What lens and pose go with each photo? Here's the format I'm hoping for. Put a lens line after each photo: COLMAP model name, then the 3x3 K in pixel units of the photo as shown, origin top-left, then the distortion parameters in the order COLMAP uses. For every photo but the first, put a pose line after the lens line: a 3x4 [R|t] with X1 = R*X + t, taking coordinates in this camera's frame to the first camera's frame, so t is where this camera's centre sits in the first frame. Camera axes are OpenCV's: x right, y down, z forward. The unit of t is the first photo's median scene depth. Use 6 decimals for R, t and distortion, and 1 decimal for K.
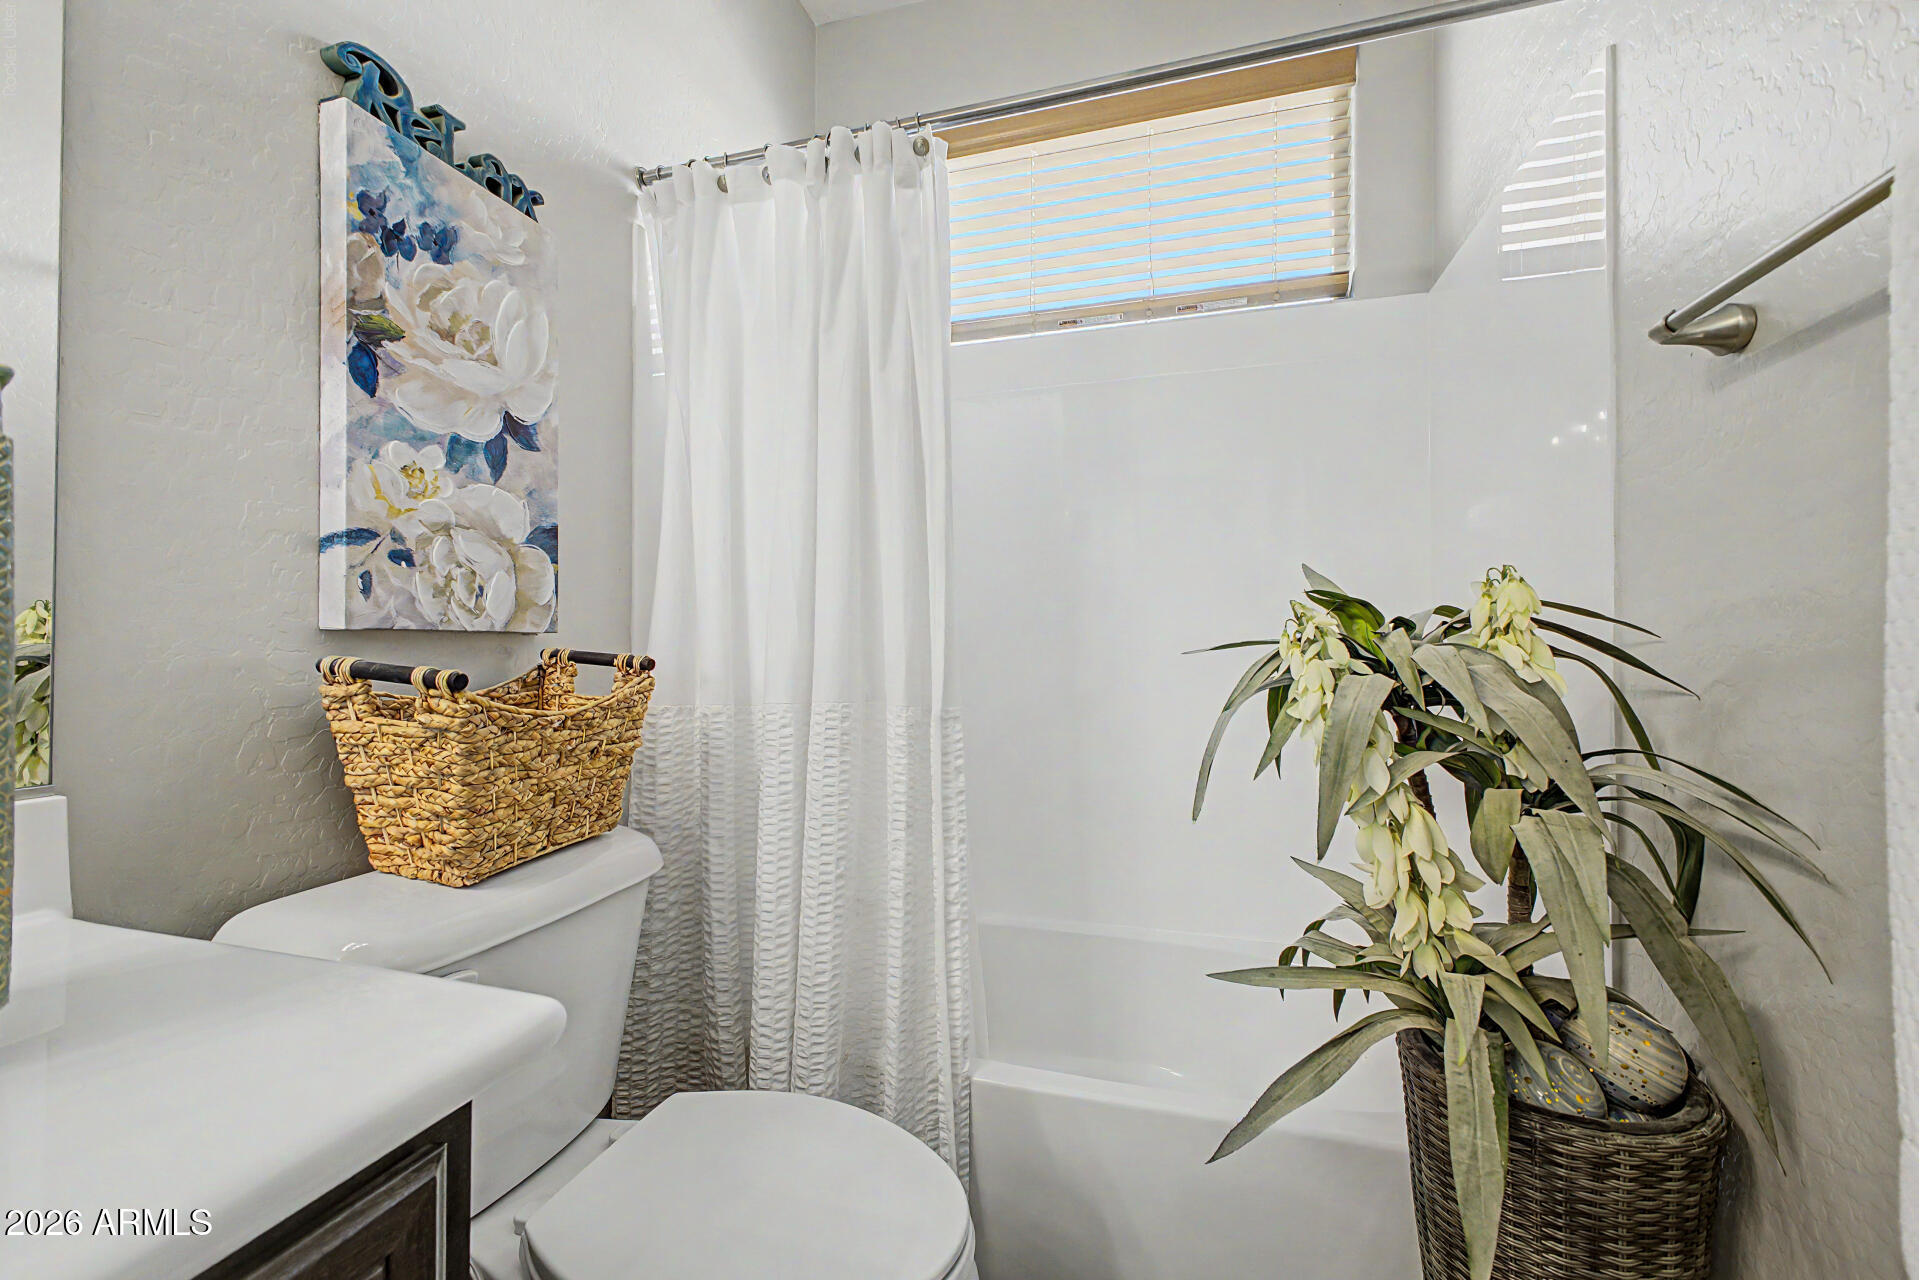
lens RADIAL K [[756.5, 0, 961.6], [0, 756.5, 637.0], [0, 0, 1]] dist [0.016791, -0.004841]
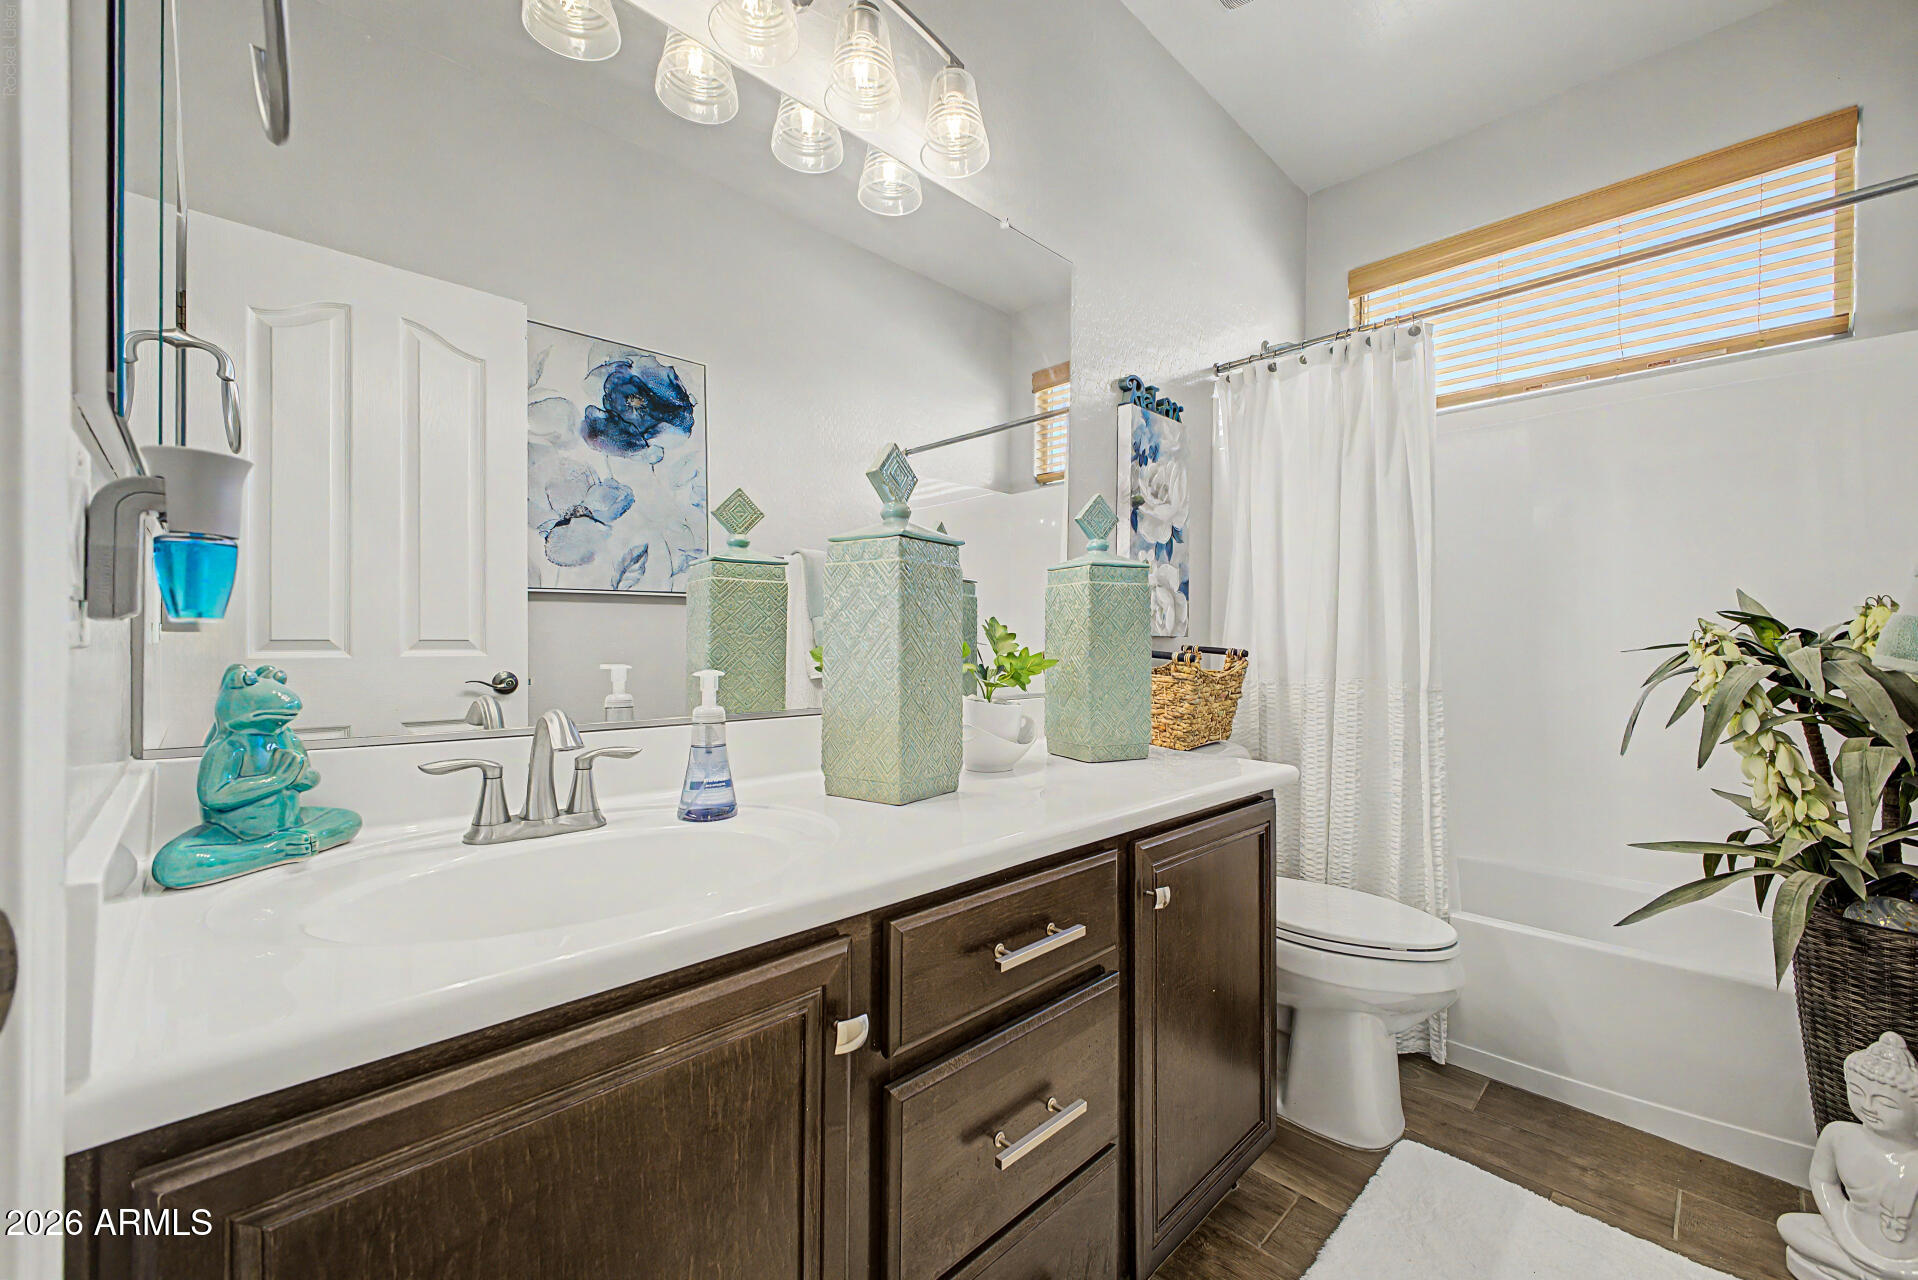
lens RADIAL K [[756.1, 0, 953.7], [0, 756.1, 641.6], [0, 0, 1]] dist [0.016791, -0.004841]
pose [[0.865736, 0.006109, -0.500463, -0.107659], [-0.002909, 0.999970, 0.007174, -0.006210], [0.500492, -0.004755, 0.865728, -1.064845]]
